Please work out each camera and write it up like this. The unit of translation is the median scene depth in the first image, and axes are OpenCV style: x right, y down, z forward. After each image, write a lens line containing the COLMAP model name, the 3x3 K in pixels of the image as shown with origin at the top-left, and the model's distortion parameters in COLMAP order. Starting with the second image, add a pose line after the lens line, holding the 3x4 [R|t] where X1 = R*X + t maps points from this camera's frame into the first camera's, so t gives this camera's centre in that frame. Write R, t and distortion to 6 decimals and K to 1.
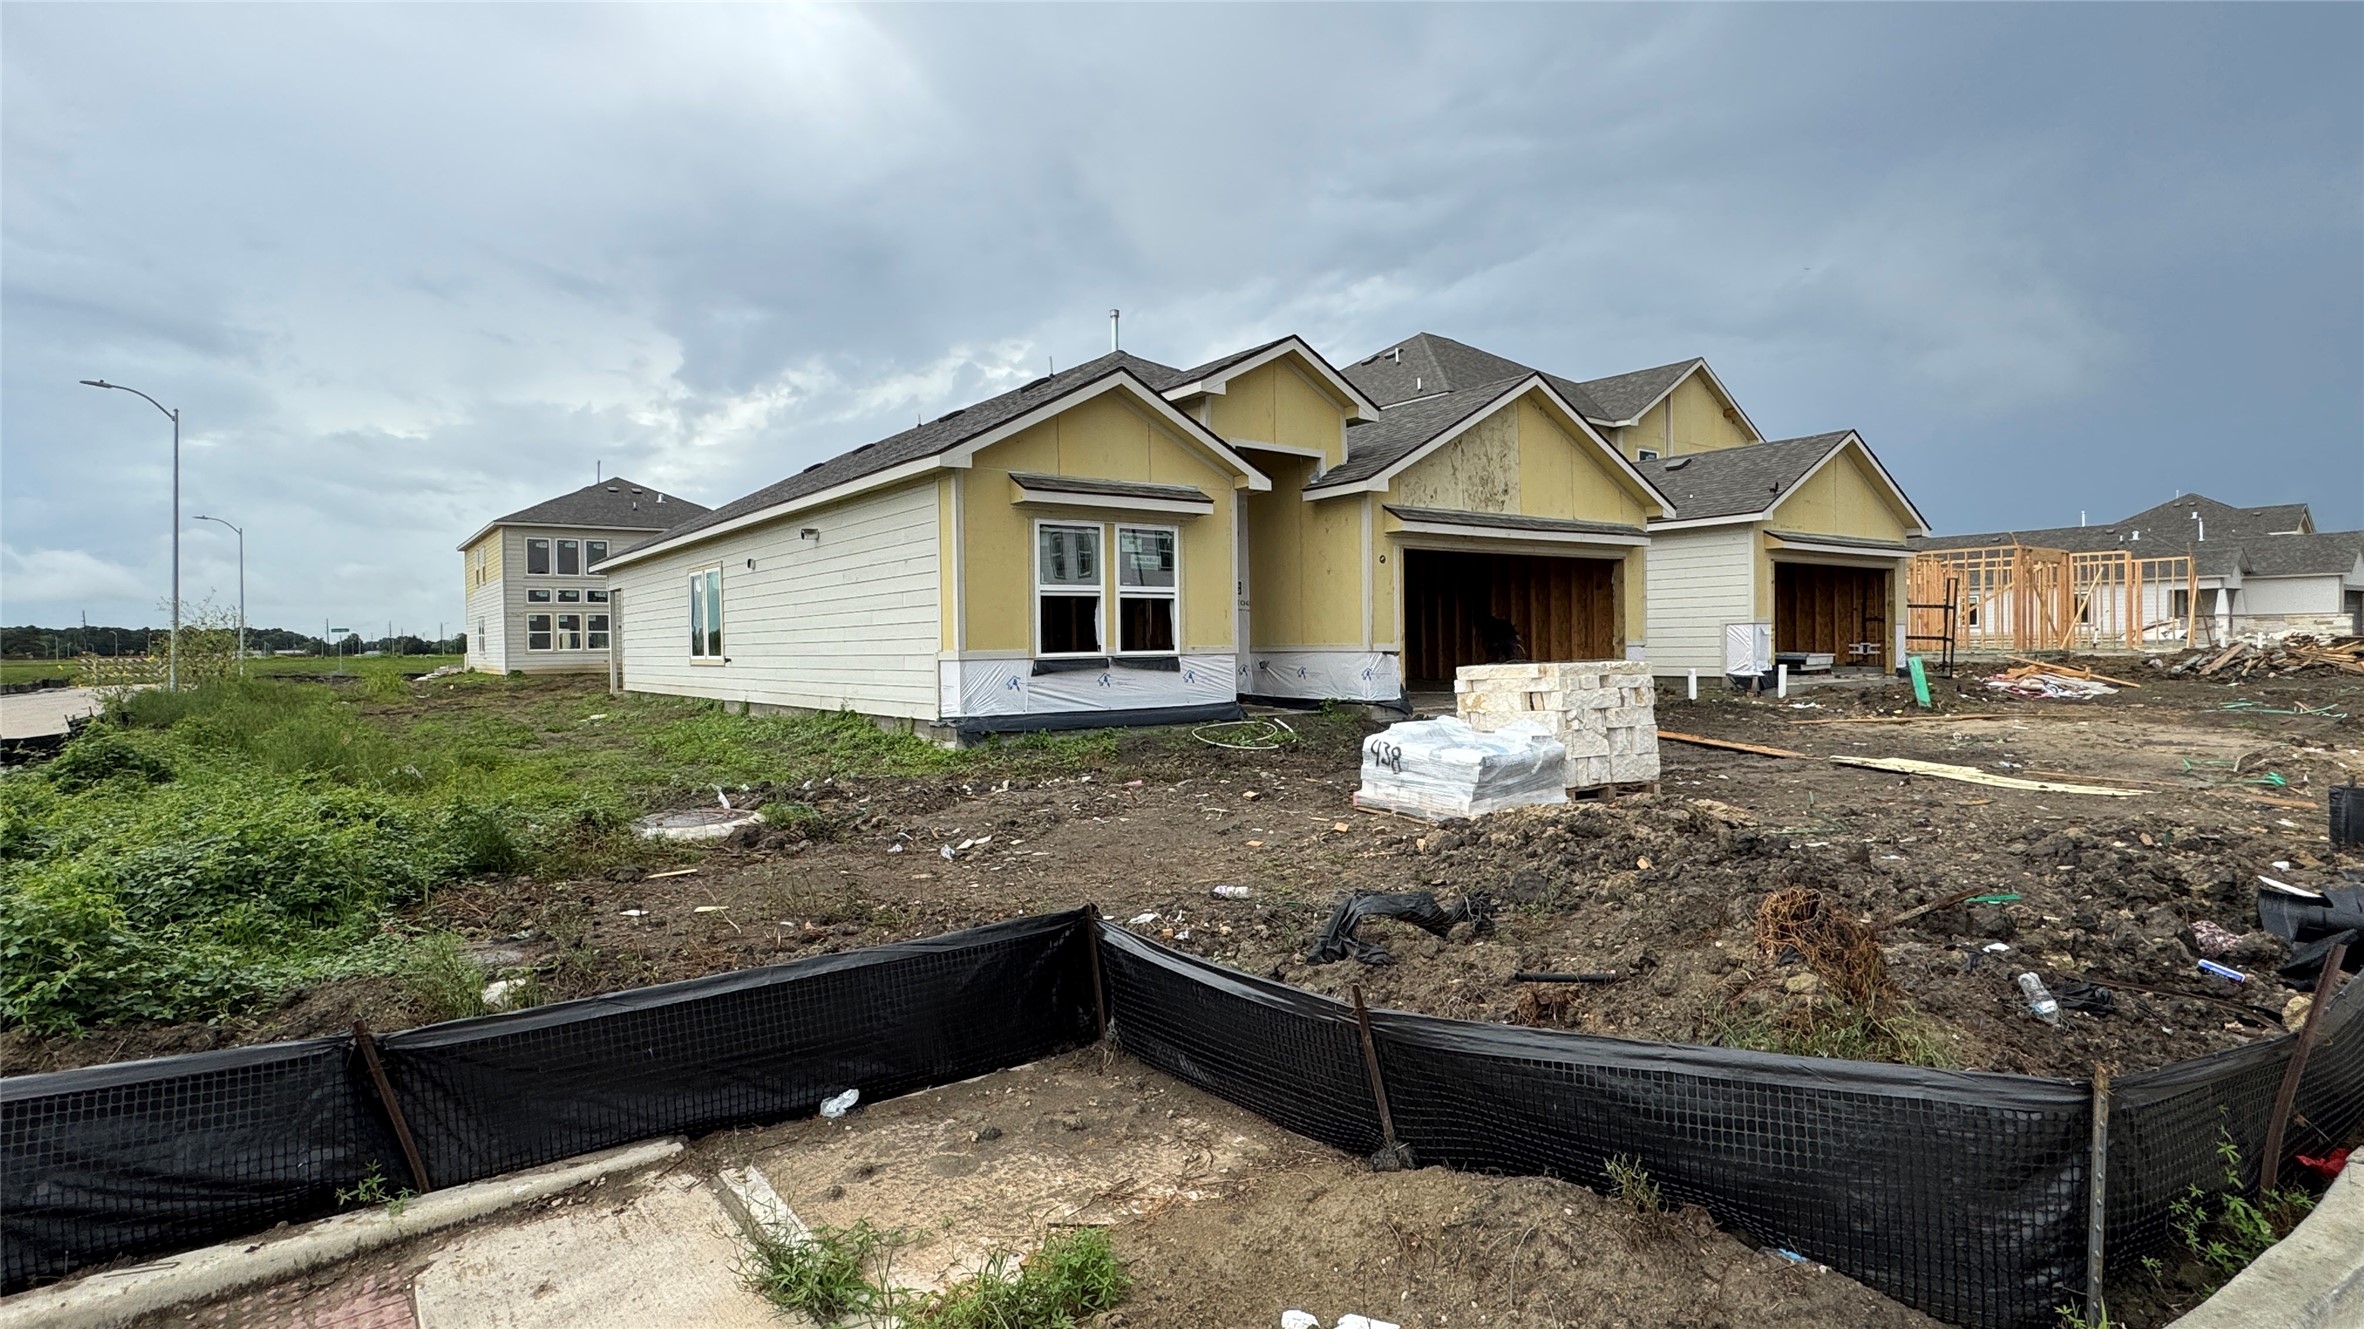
lens RADIAL K [[1158.9, 0, 1182.0], [0, 1158.9, 664.5], [0, 0, 1]] dist [-0.000766, -0.000198]
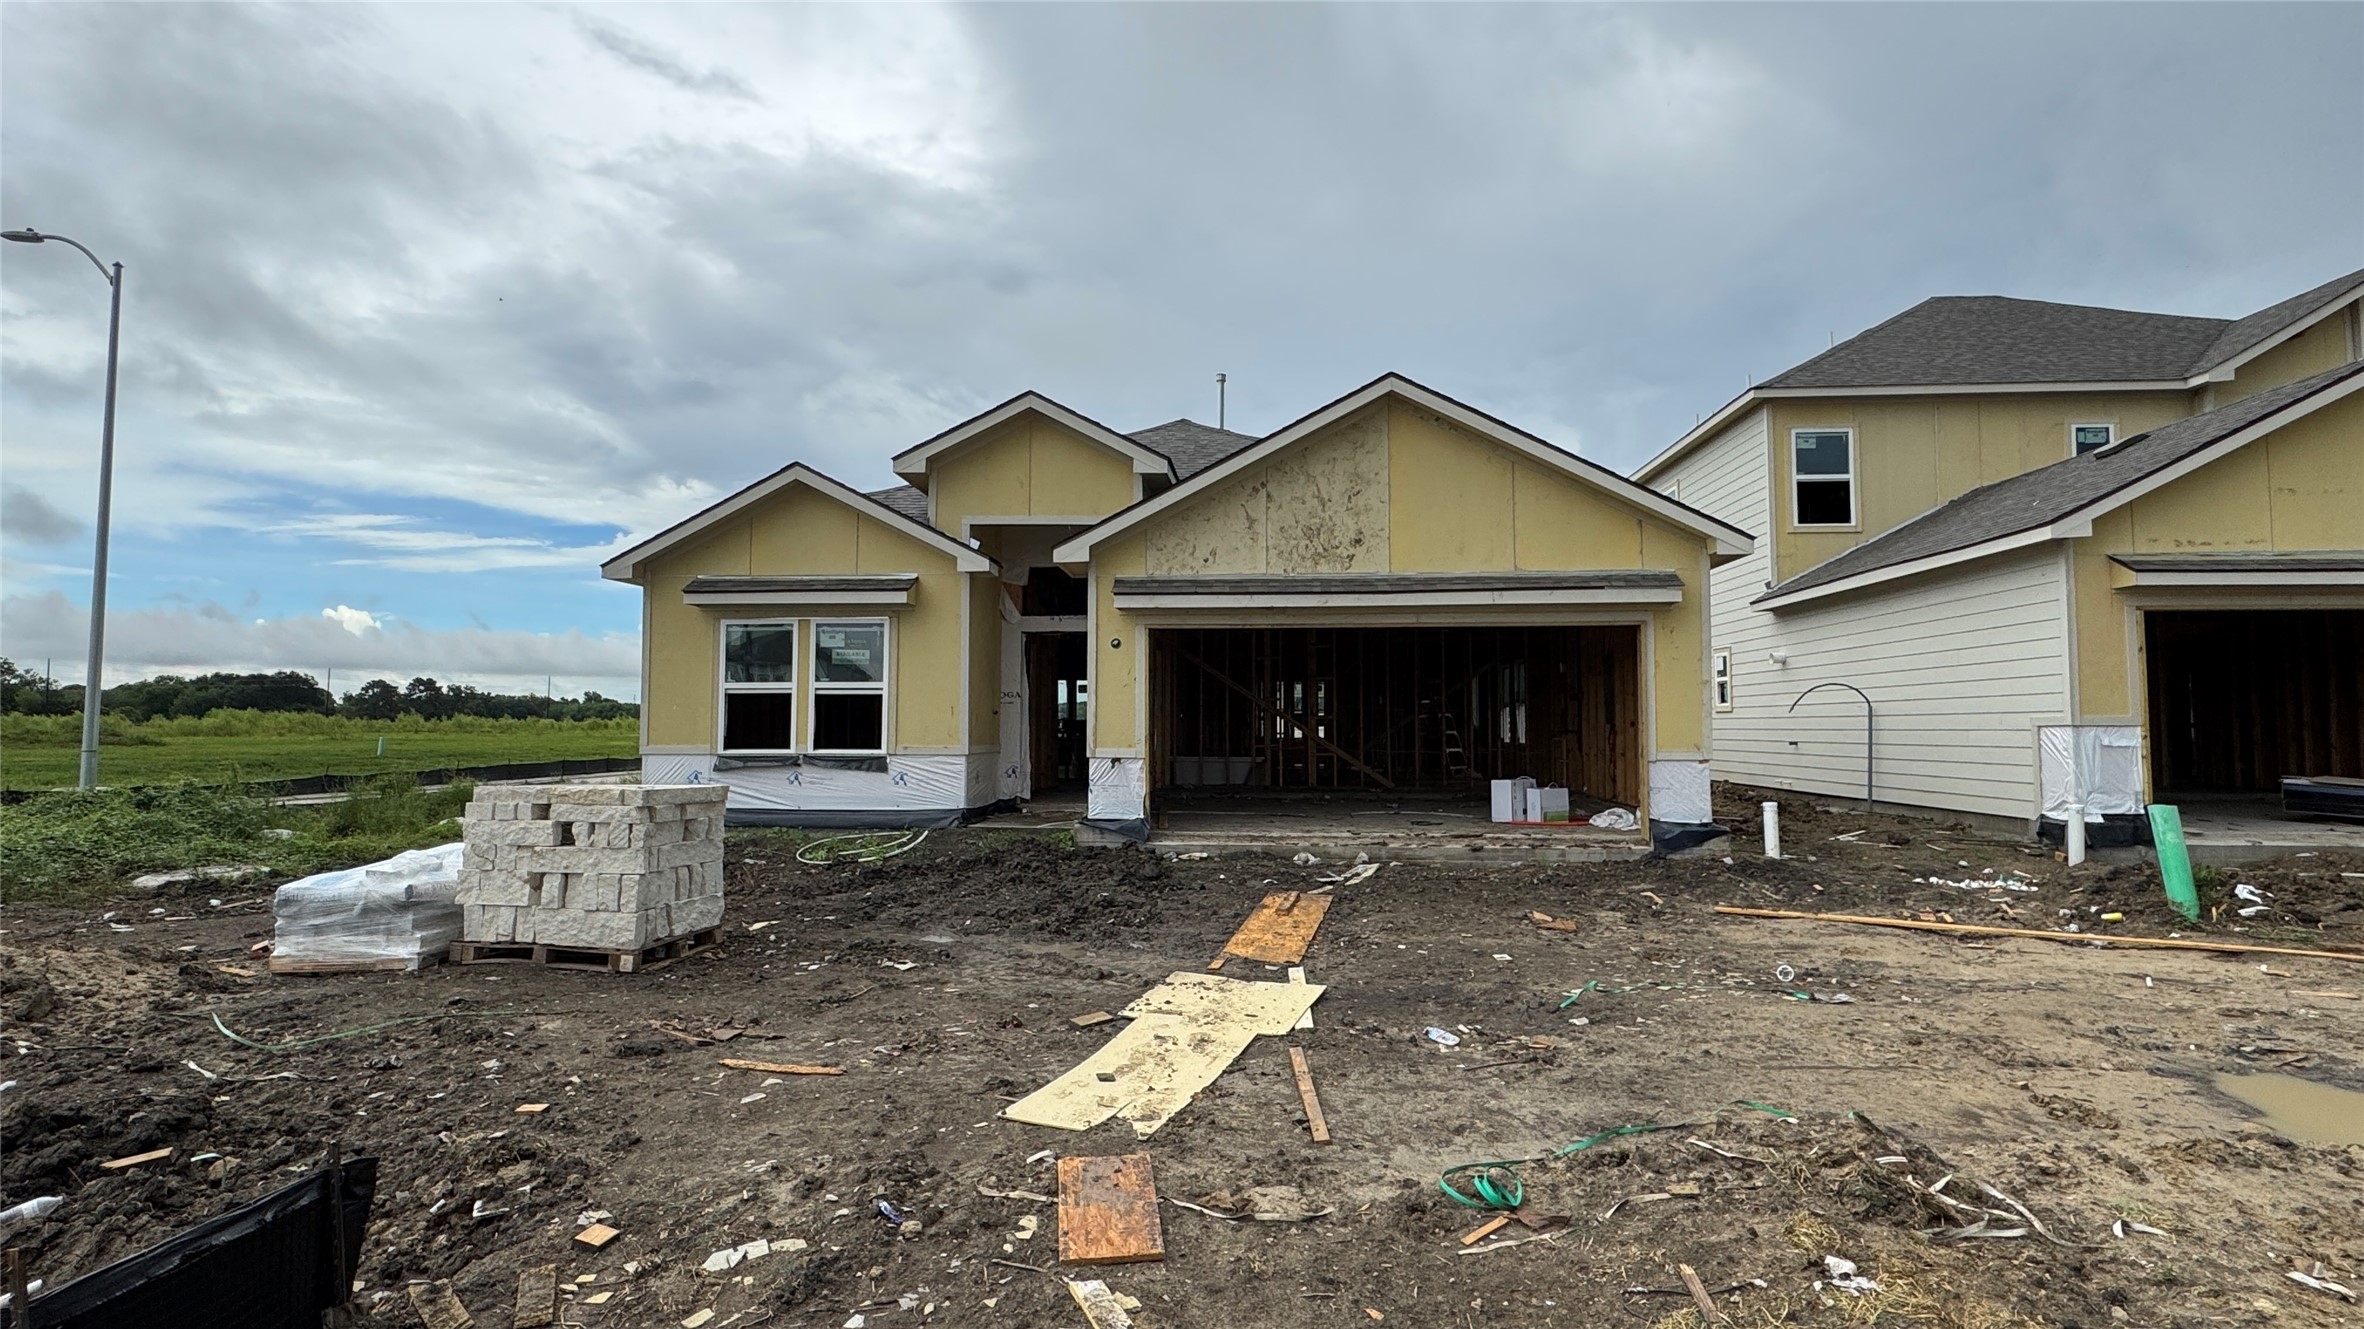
lens RADIAL K [[1158.9, 0, 1182.0], [0, 1158.9, 664.5], [0, 0, 1]] dist [-0.000766, -0.000198]
pose [[0.750605, -0.019648, -0.660459, 0.796110], [-0.024963, 0.998001, -0.058059, -0.032628], [0.660280, 0.060066, 0.748614, 0.457100]]
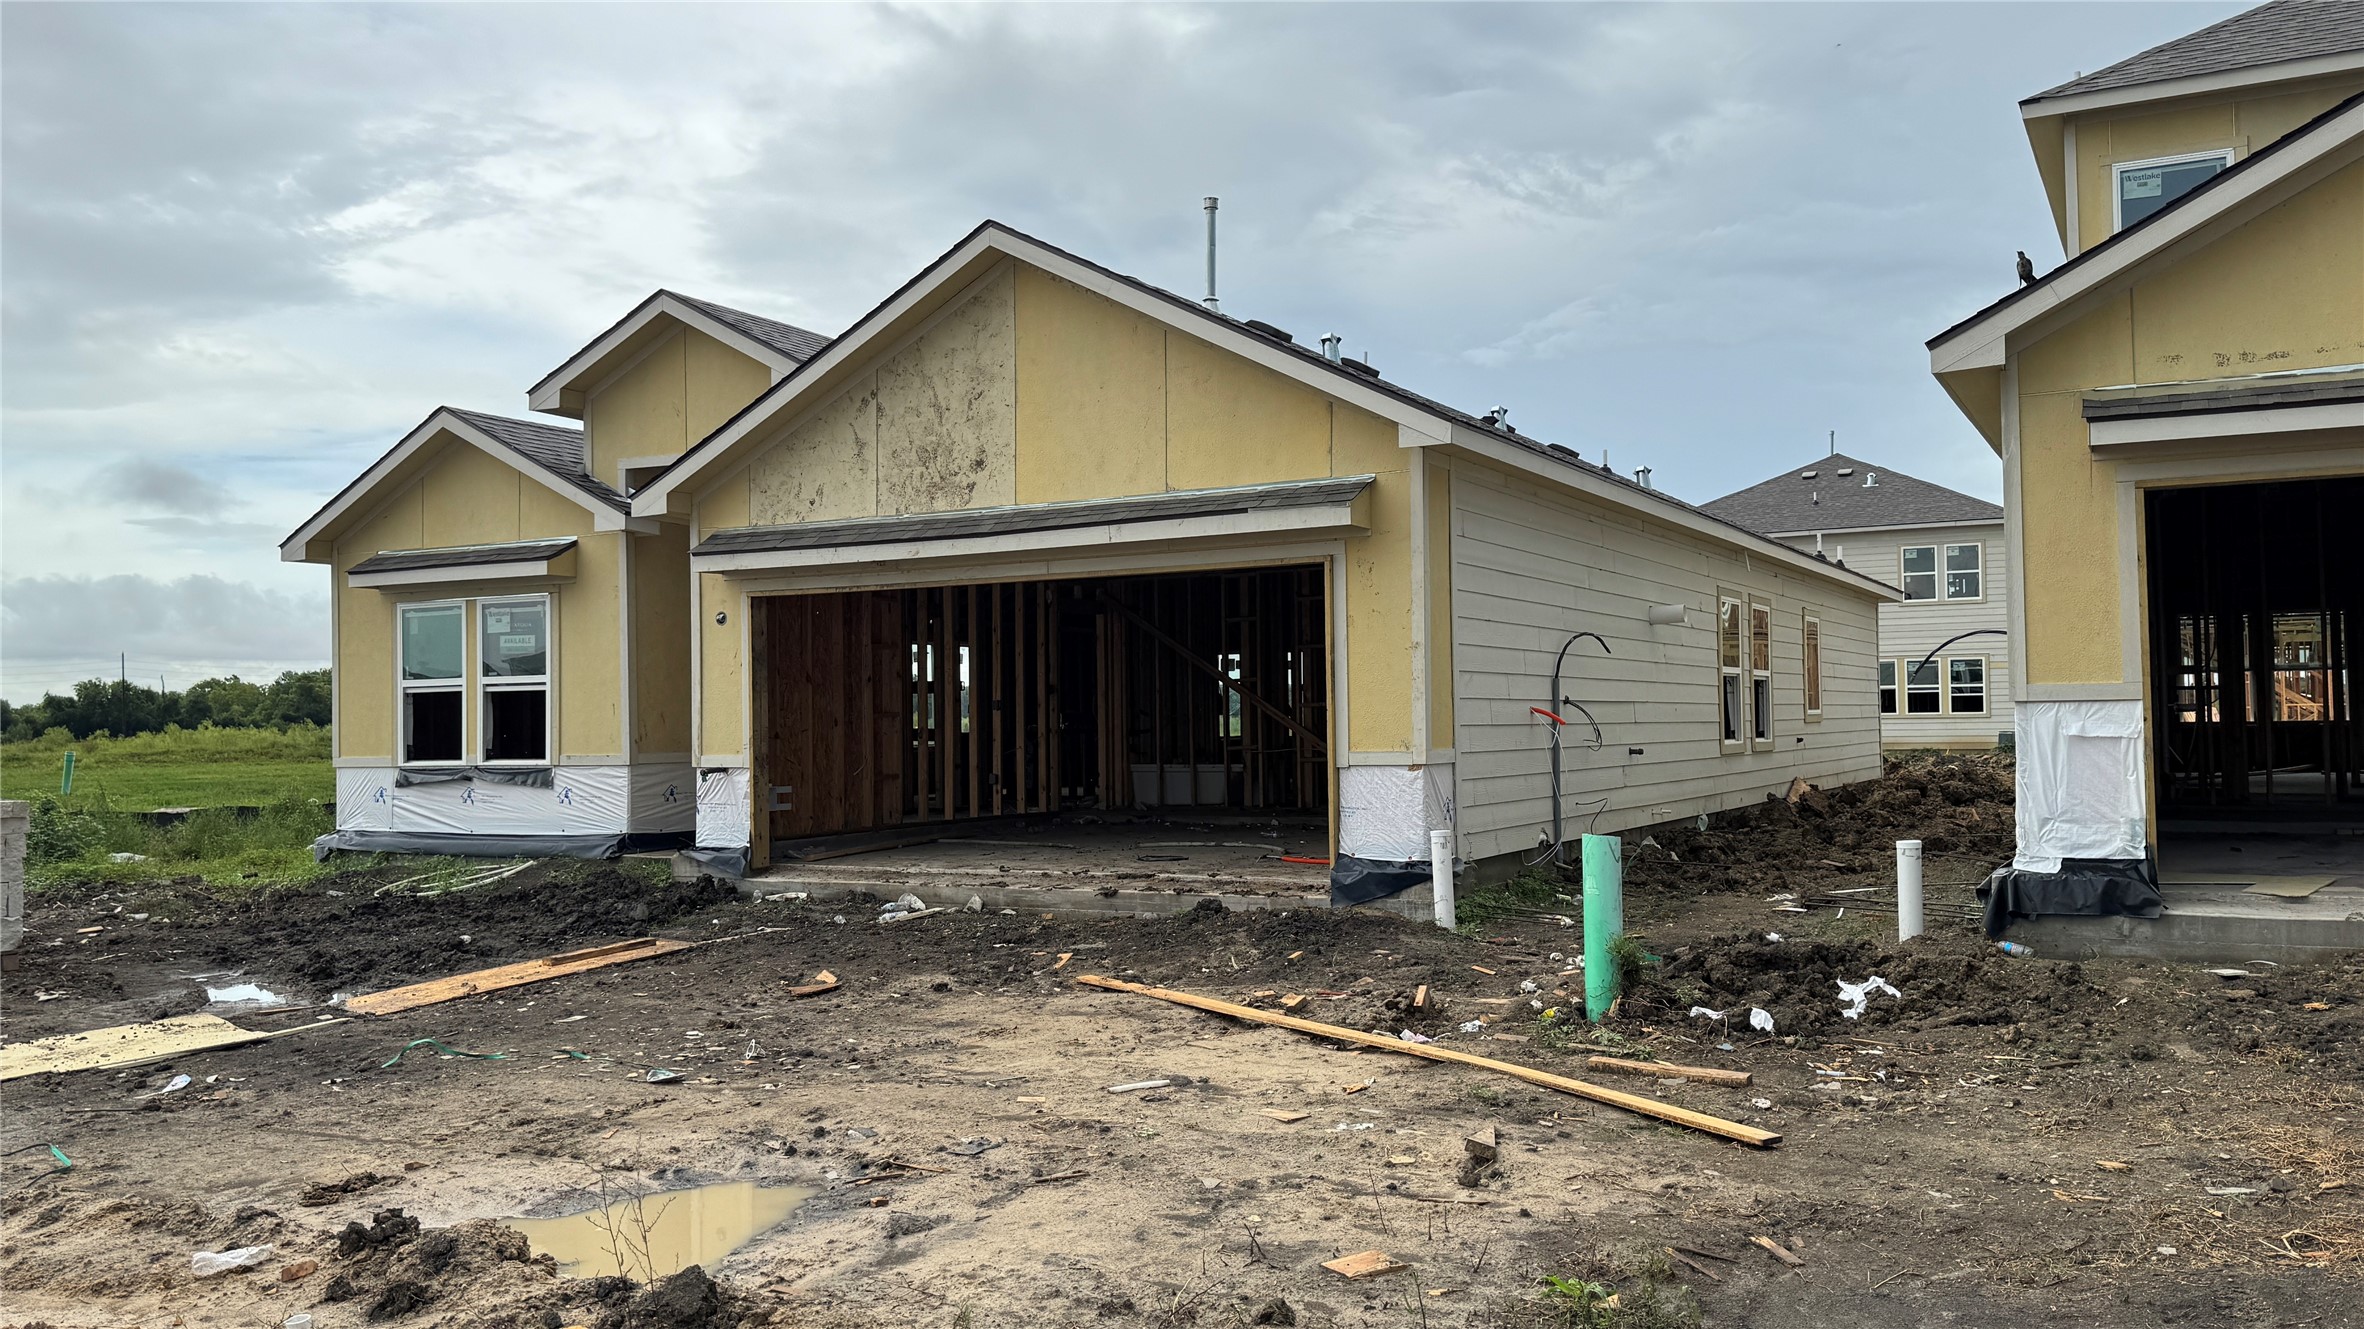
lens RADIAL K [[1856.1, 0, 1182.0], [0, 1856.1, 664.5], [0, 0, 1]] dist [0.176432, -0.325363]
pose [[0.416476, -0.020698, -0.908911, 1.270382], [-0.008466, 0.999609, -0.026643, -0.044641], [0.909107, 0.018791, 0.416138, 0.867474]]
